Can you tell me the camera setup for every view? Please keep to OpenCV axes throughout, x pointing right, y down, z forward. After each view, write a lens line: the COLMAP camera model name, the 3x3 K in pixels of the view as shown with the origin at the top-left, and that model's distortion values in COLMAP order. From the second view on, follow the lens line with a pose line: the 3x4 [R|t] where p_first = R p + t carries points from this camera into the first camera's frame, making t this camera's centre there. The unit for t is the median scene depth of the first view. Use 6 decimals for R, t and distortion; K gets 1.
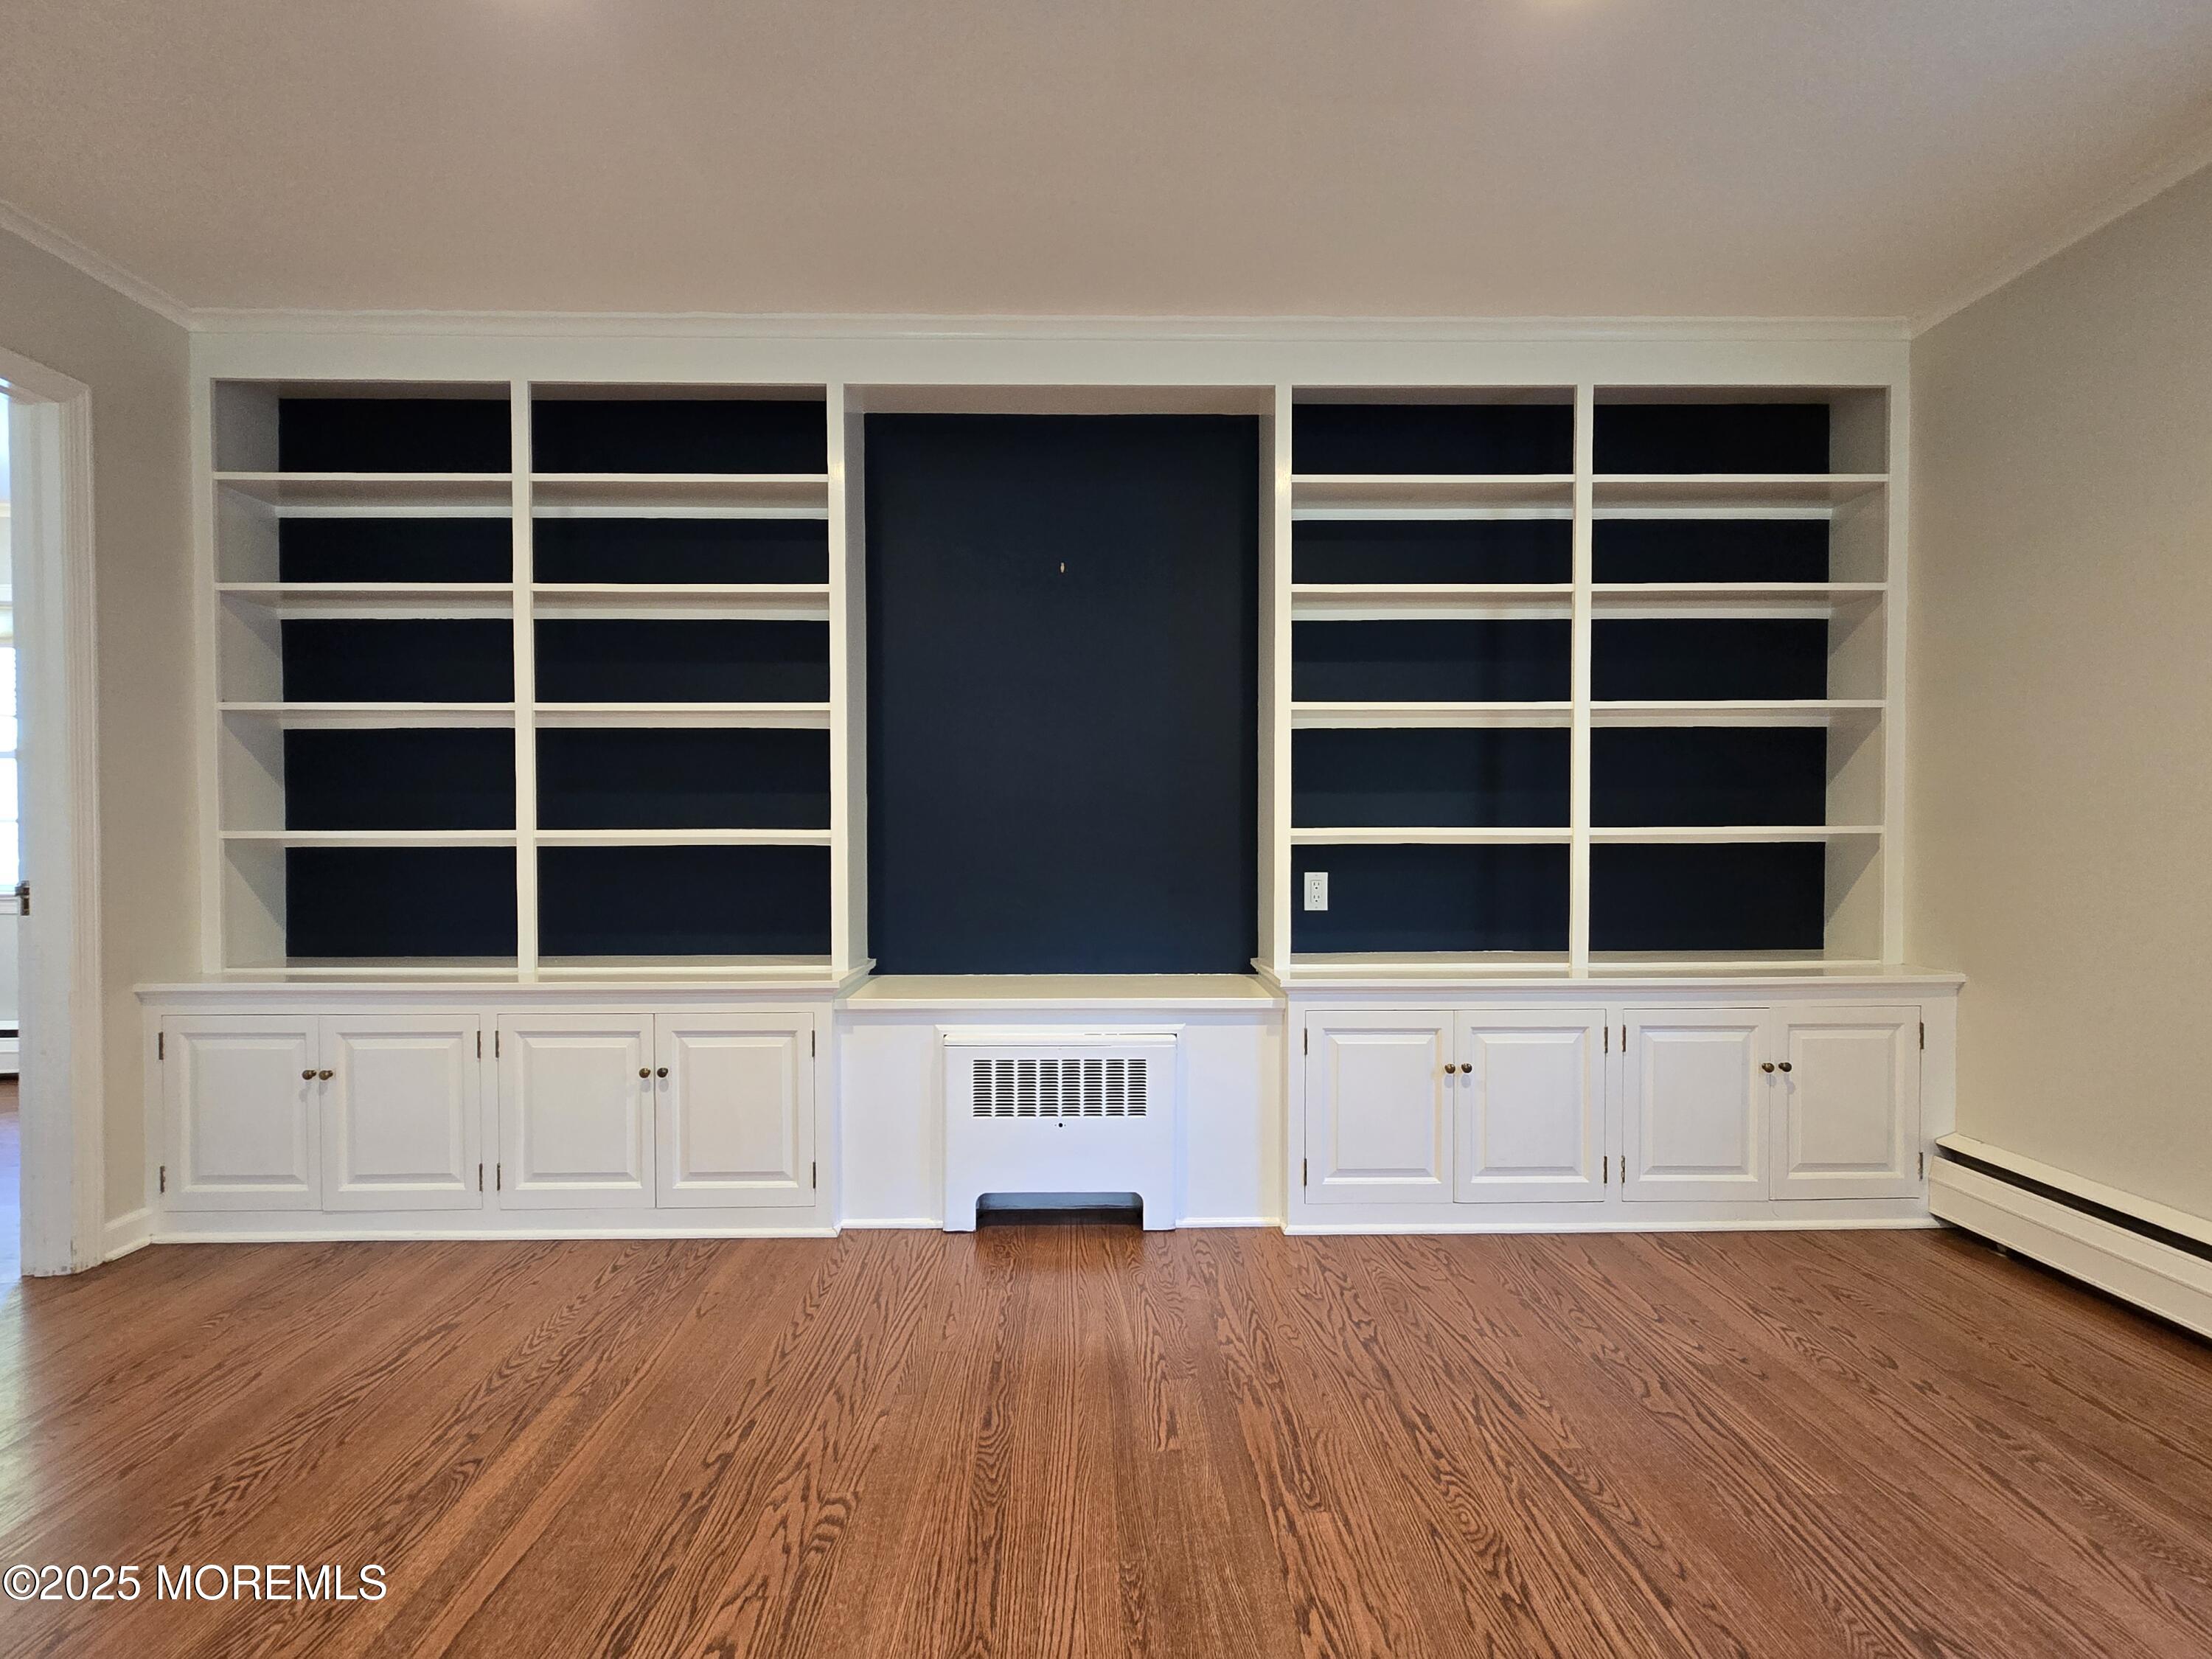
lens RADIAL K [[1003.0, 0, 1102.5], [0, 1003.0, 845.1], [0, 0, 1]] dist [0.002189, 0.000847]
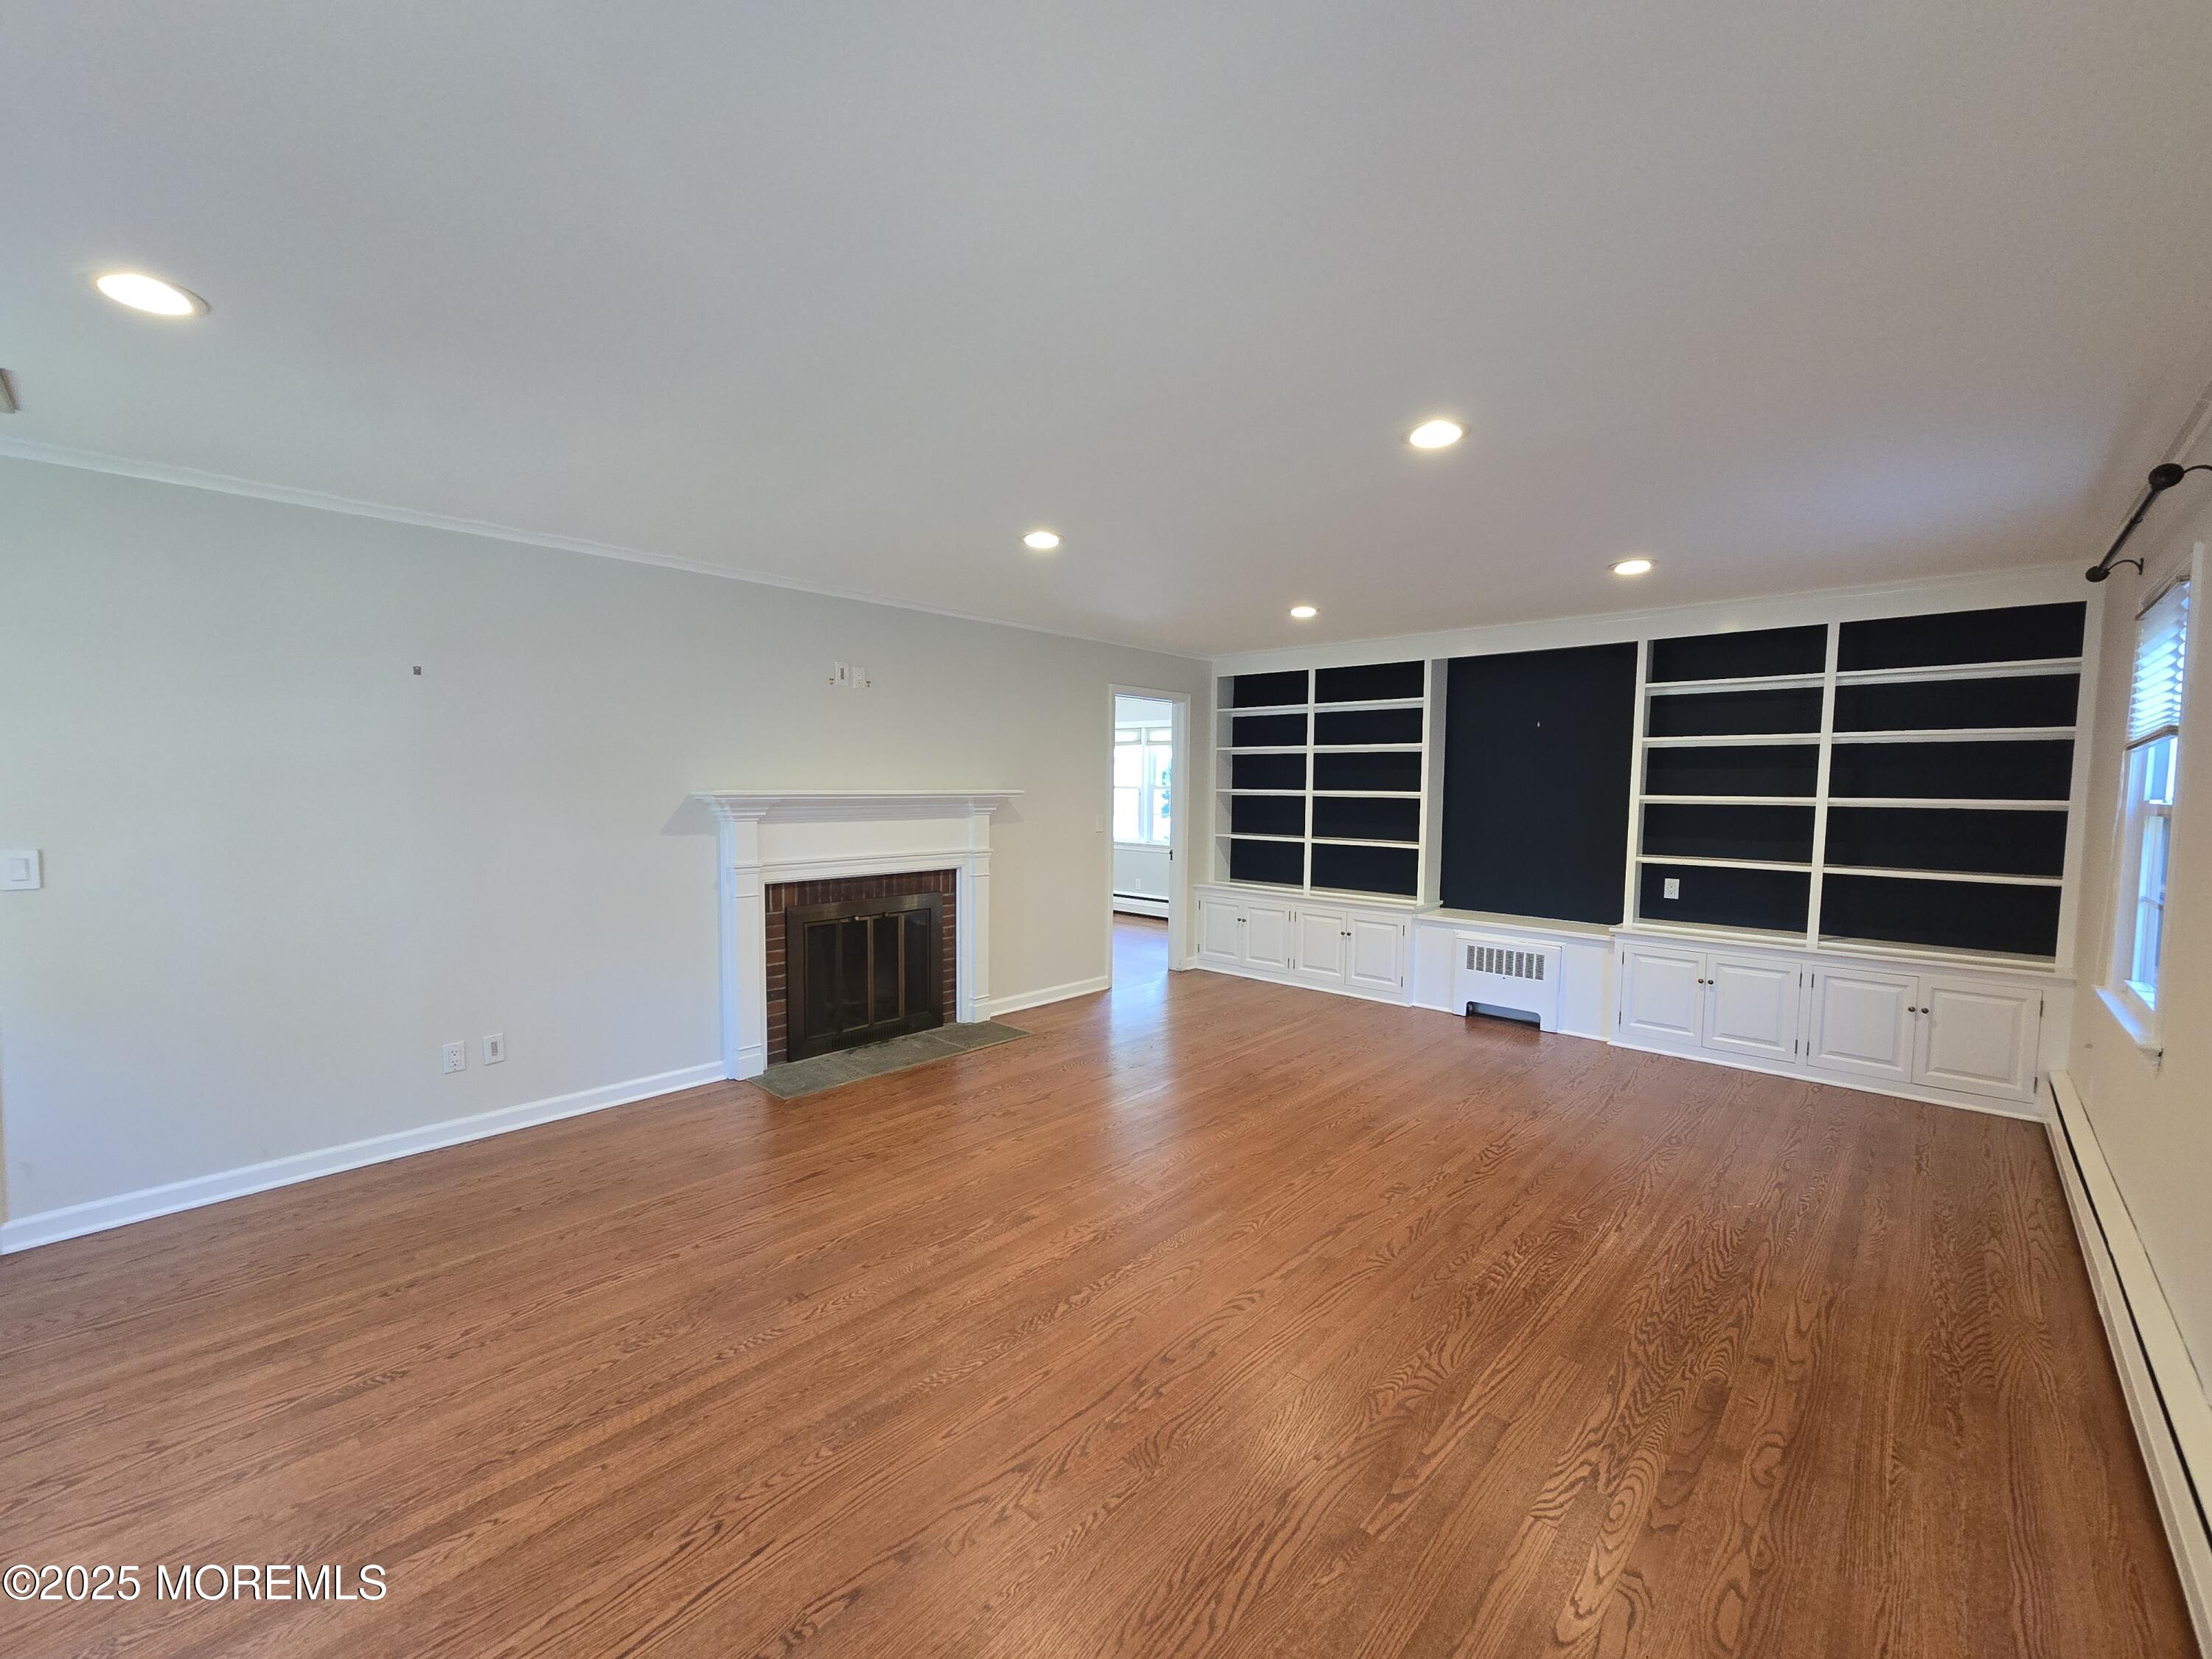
lens RADIAL K [[885.2, 0, 1102.1], [0, 885.2, 843.1], [0, 0, 1]] dist [0.000131, 0.000171]
pose [[0.714262, 0.054116, -0.697783, 0.691169], [-0.019426, 0.998155, 0.057527, -0.130847], [0.699609, -0.027534, 0.713996, -1.082253]]
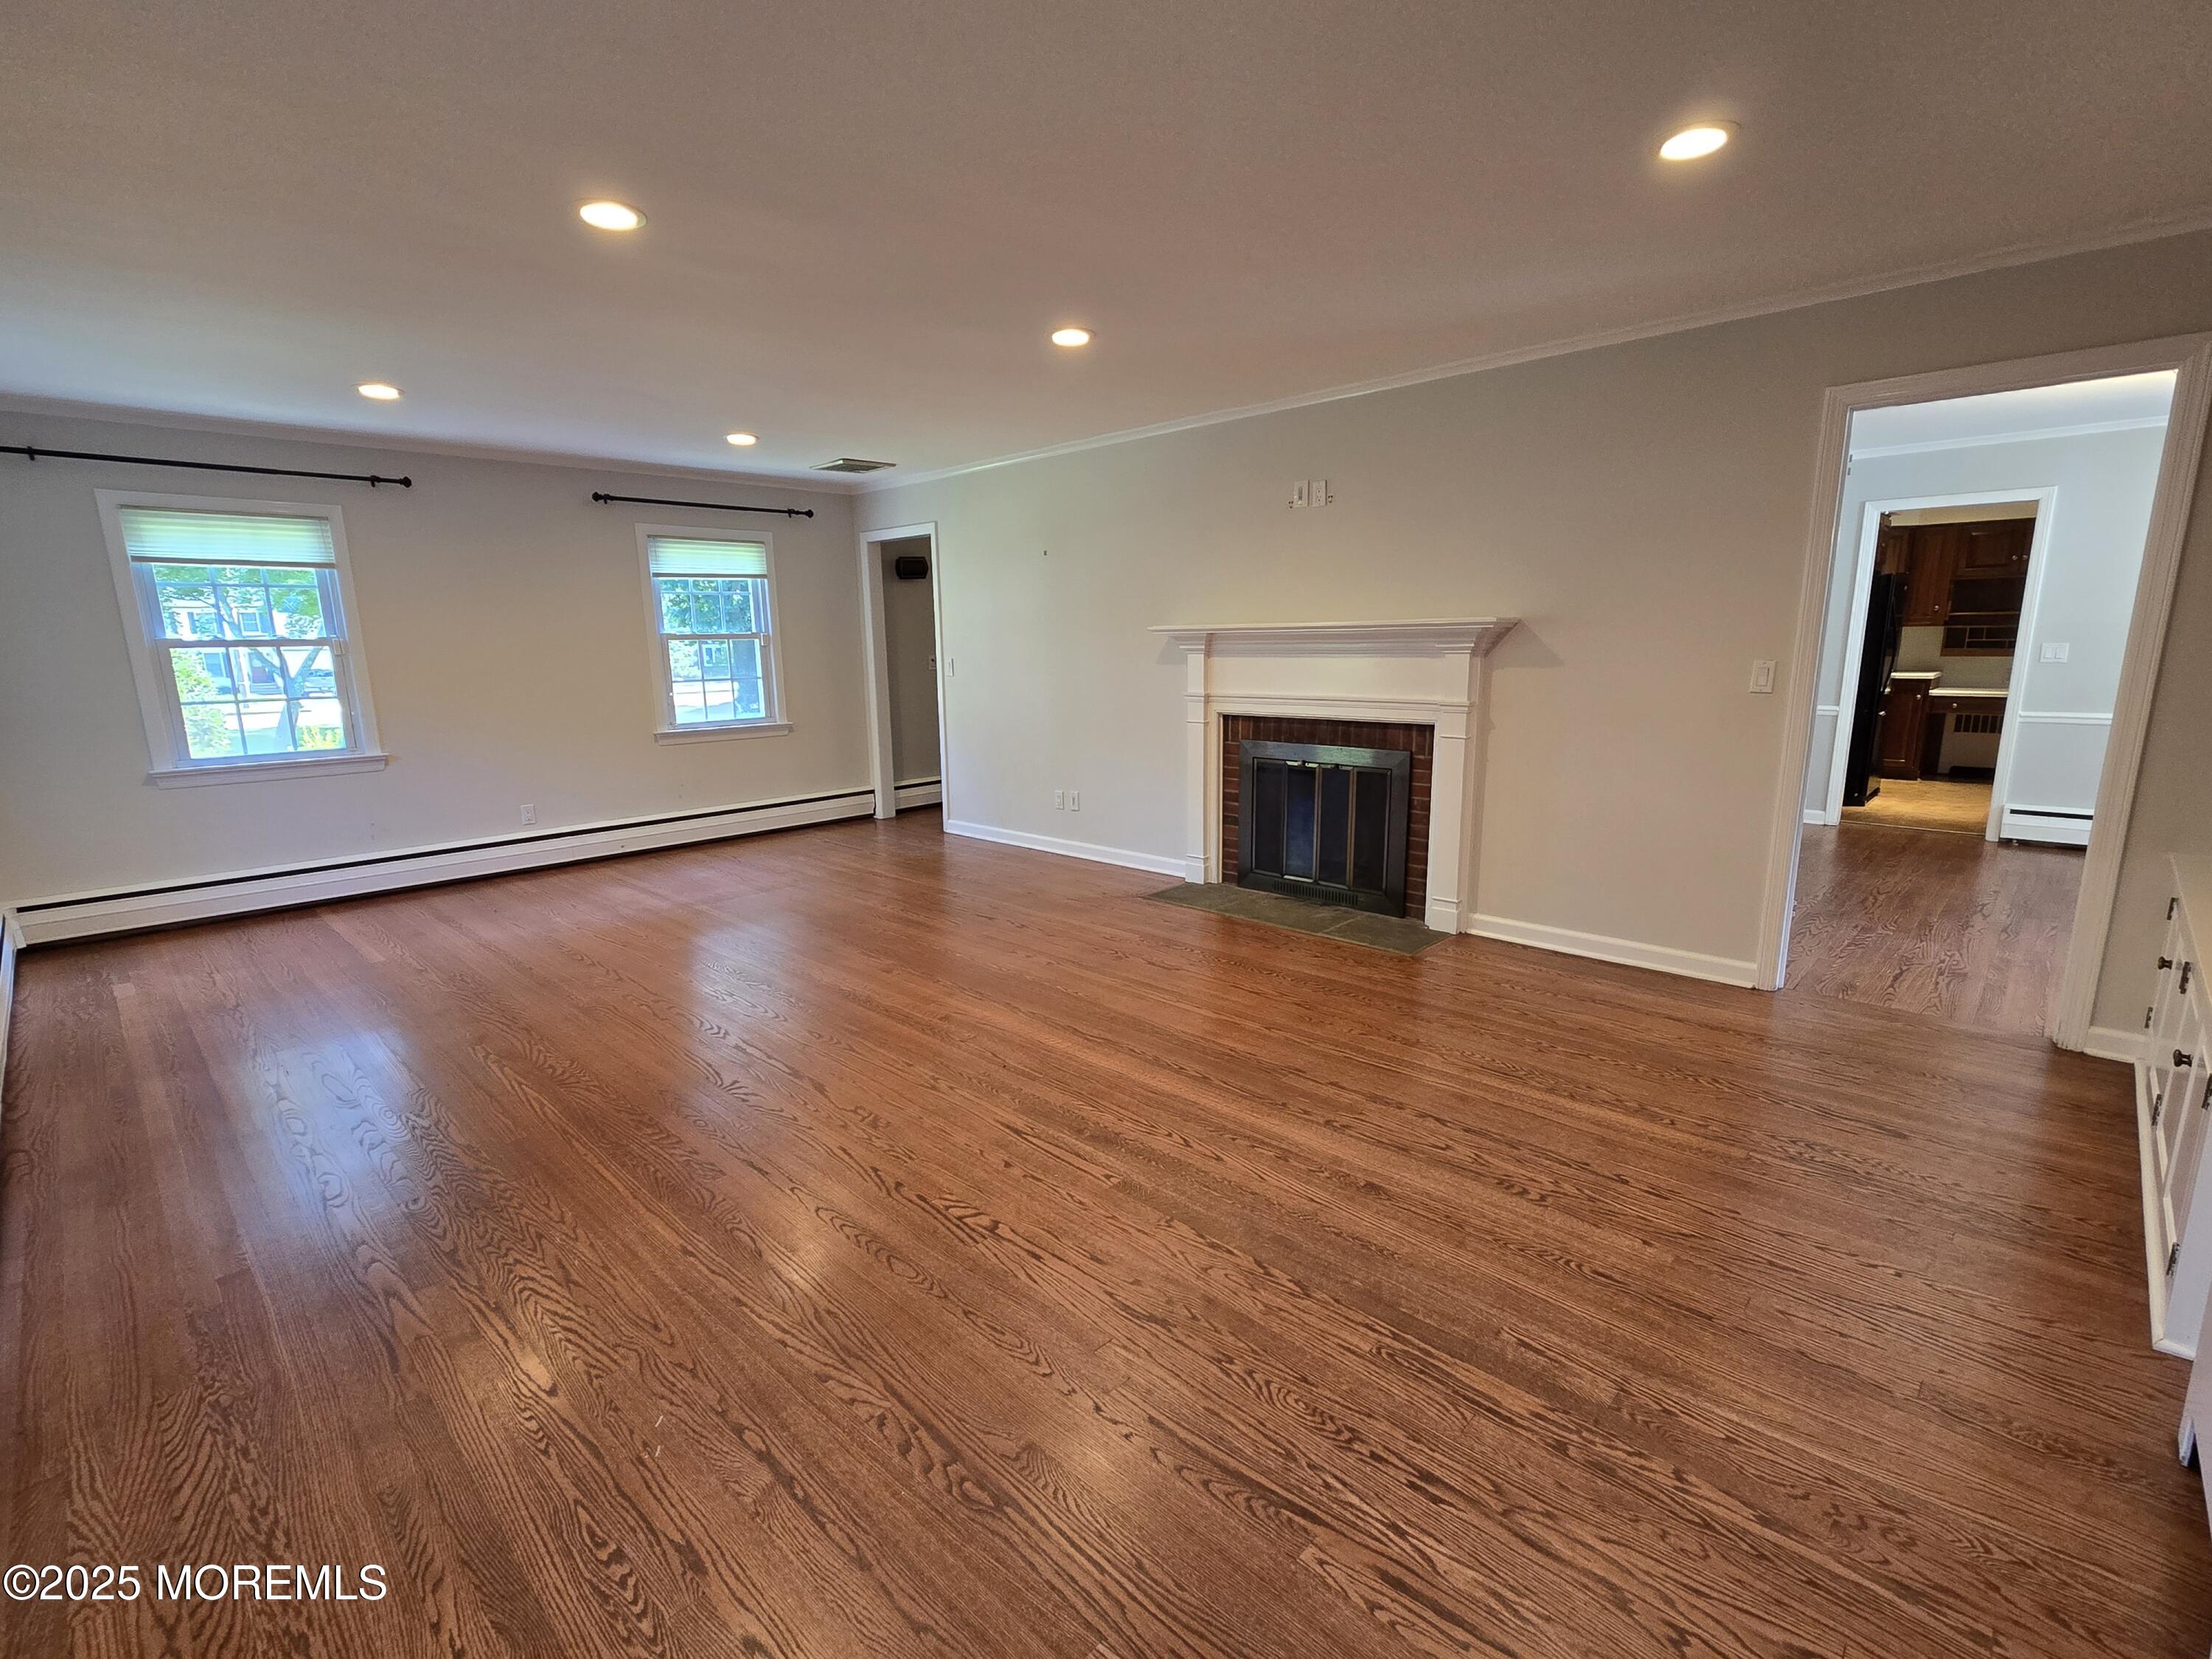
lens RADIAL K [[1003.0, 0, 1102.5], [0, 1003.0, 845.1], [0, 0, 1]] dist [0.002189, 0.000847]
pose [[-0.703111, 0.157876, -0.693333, 0.699550], [0.006912, 0.976513, 0.215349, -0.126274], [0.711047, 0.146621, -0.687688, 0.876234]]
